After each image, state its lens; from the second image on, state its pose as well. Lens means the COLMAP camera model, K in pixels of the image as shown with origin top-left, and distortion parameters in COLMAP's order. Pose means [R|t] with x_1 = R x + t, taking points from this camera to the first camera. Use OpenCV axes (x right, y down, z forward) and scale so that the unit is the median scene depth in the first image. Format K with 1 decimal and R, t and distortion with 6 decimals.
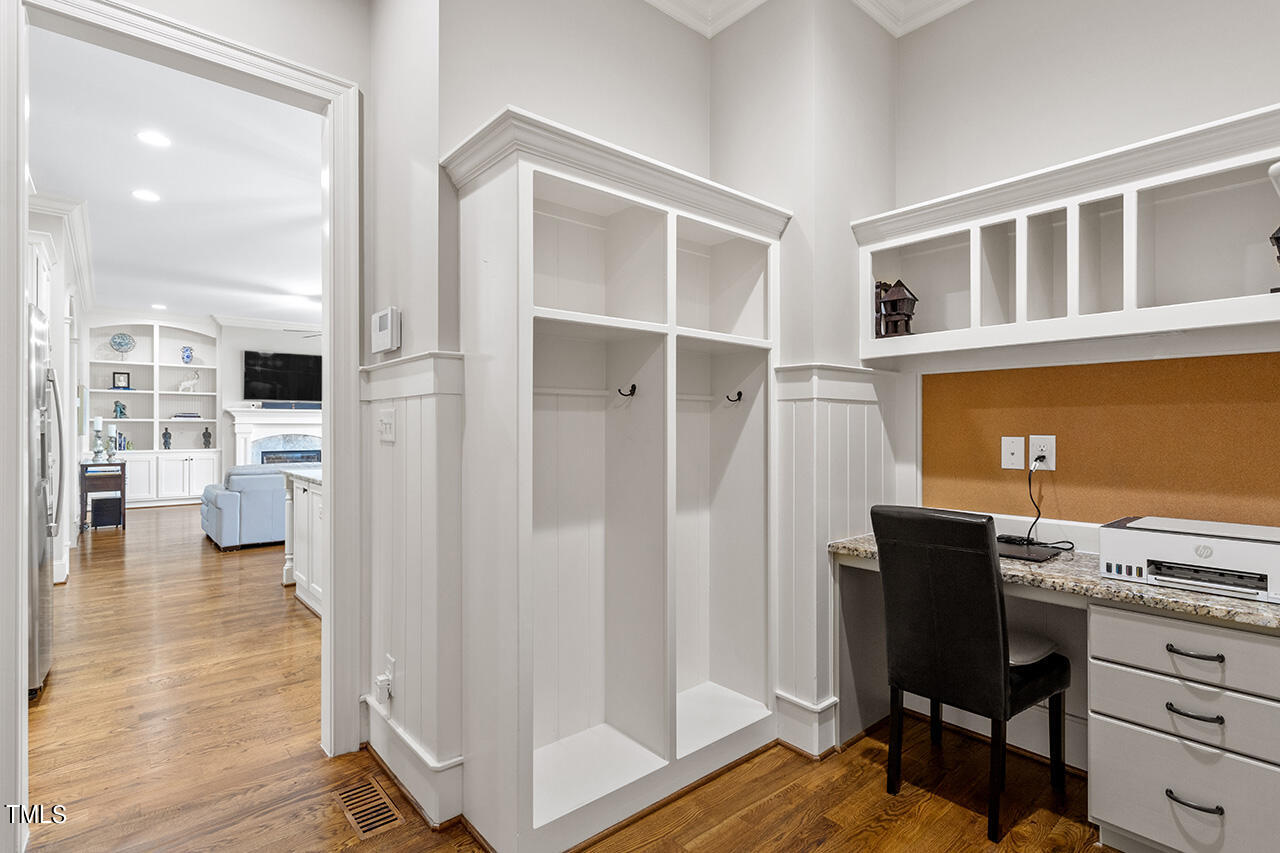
lens RADIAL K [[617.7, 0, 636.8], [0, 617.7, 422.3], [0, 0, 1]] dist [0.000024, -0.000380]
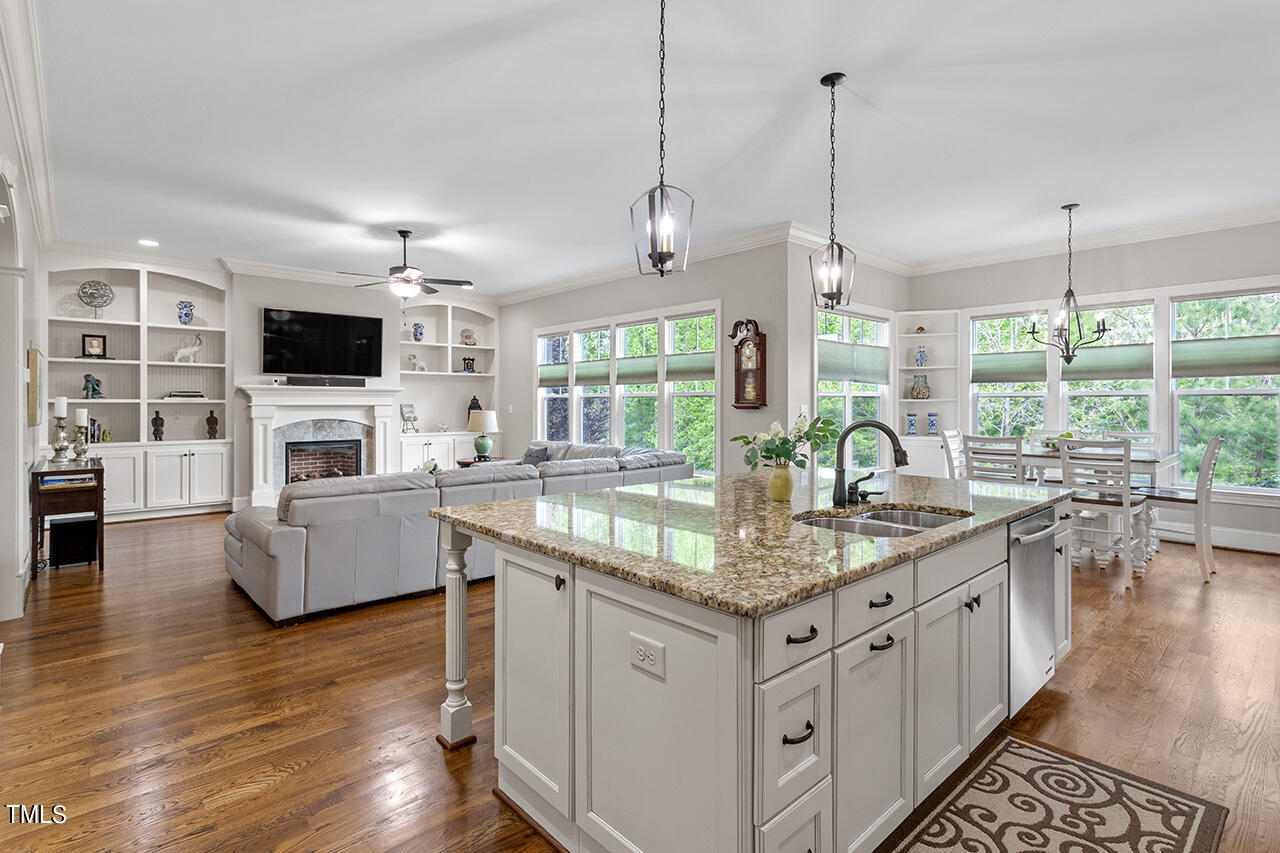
lens RADIAL K [[617.7, 0, 641.0], [0, 617.7, 402.3], [0, 0, 1]] dist [0.000024, -0.000380]
pose [[0.999406, 0.001757, 0.034416, -0.219007], [-0.001915, 0.999988, 0.004554, -0.006430], [-0.034408, -0.004617, 0.999397, 0.254456]]
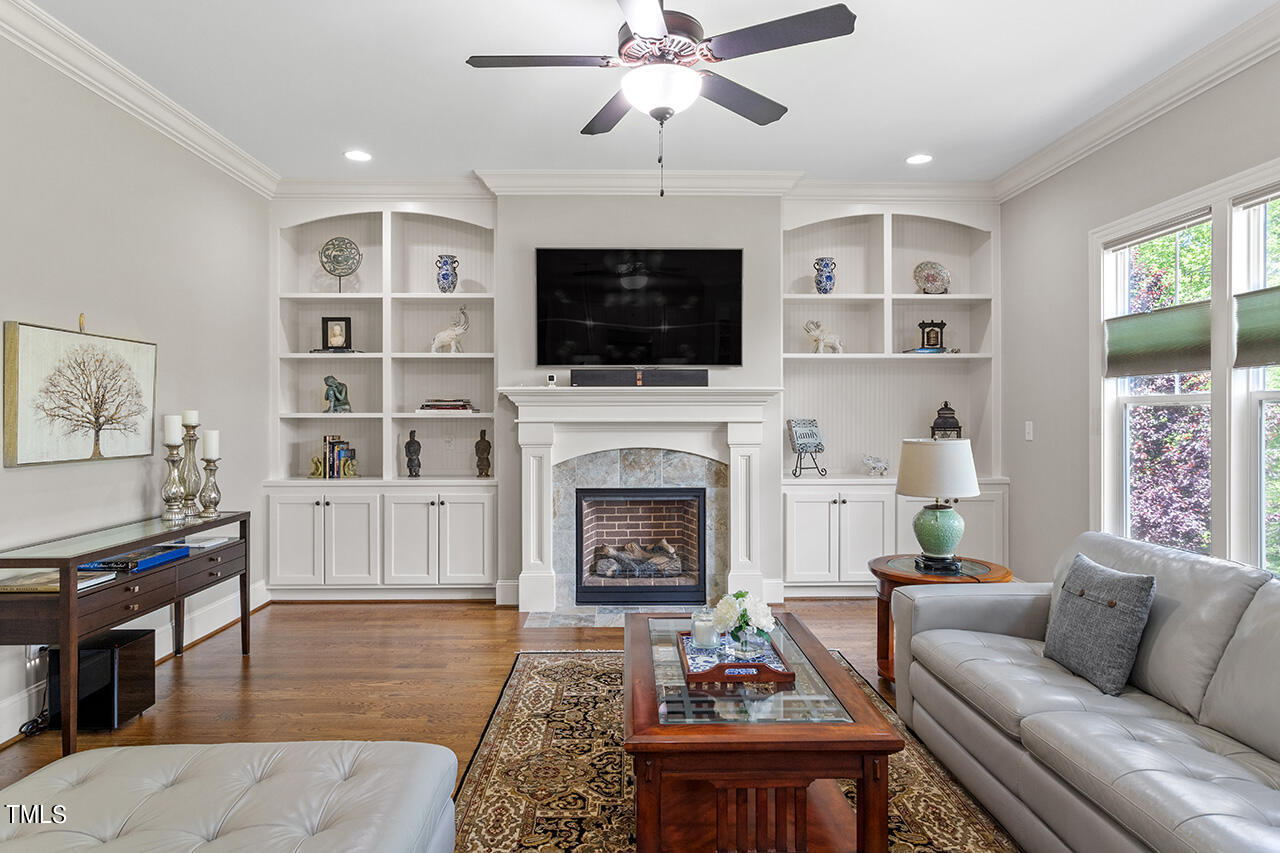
lens RADIAL K [[732.9, 0, 636.6], [0, 732.9, 419.4], [0, 0, 1]] dist [-0.015338, -0.000196]
pose [[0.772831, 0.004739, -0.634594, -0.284453], [0.005500, 0.999885, 0.014165, -0.007179], [0.634588, -0.014437, 0.772716, 0.699927]]
